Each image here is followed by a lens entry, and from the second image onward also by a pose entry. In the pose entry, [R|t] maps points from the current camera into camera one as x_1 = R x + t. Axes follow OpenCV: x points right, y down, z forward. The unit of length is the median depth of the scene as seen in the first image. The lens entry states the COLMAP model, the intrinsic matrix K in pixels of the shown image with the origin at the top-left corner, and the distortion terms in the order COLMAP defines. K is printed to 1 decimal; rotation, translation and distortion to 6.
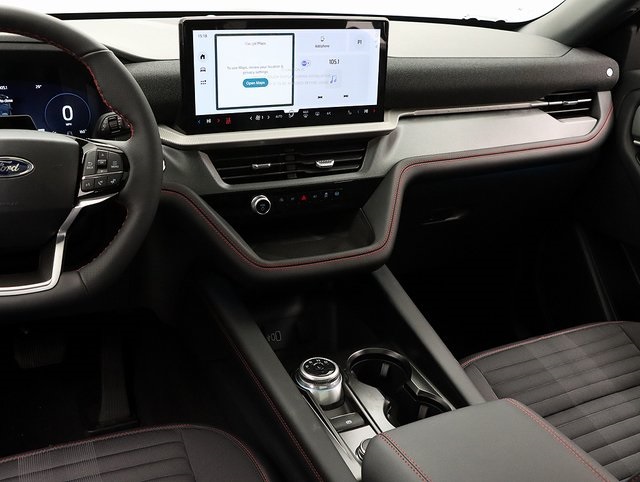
lens RADIAL K [[676.0, 0, 325.0], [0, 676.0, 235.8], [0, 0, 1]] dist [-0.094143, 0.000000]
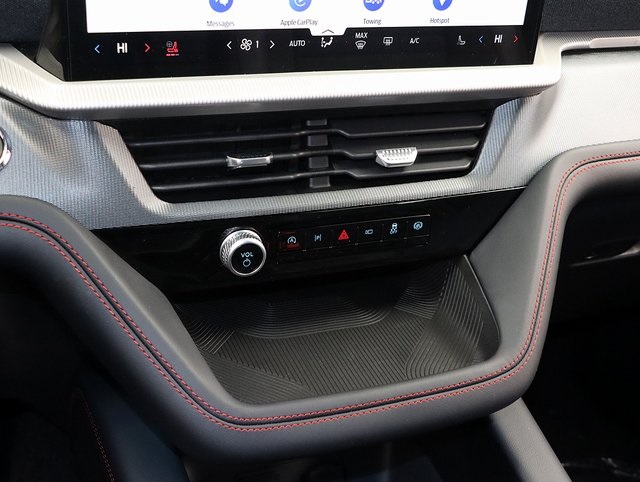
lens RADIAL K [[856.2, 0, 321.7], [0, 856.2, 240.4], [0, 0, 1]] dist [-0.039136, 0.000000]
pose [[0.997587, 0.065576, -0.022809, -0.032698], [-0.062957, 0.992888, 0.101048, -0.108642], [0.029273, -0.099368, 0.994620, 0.455473]]
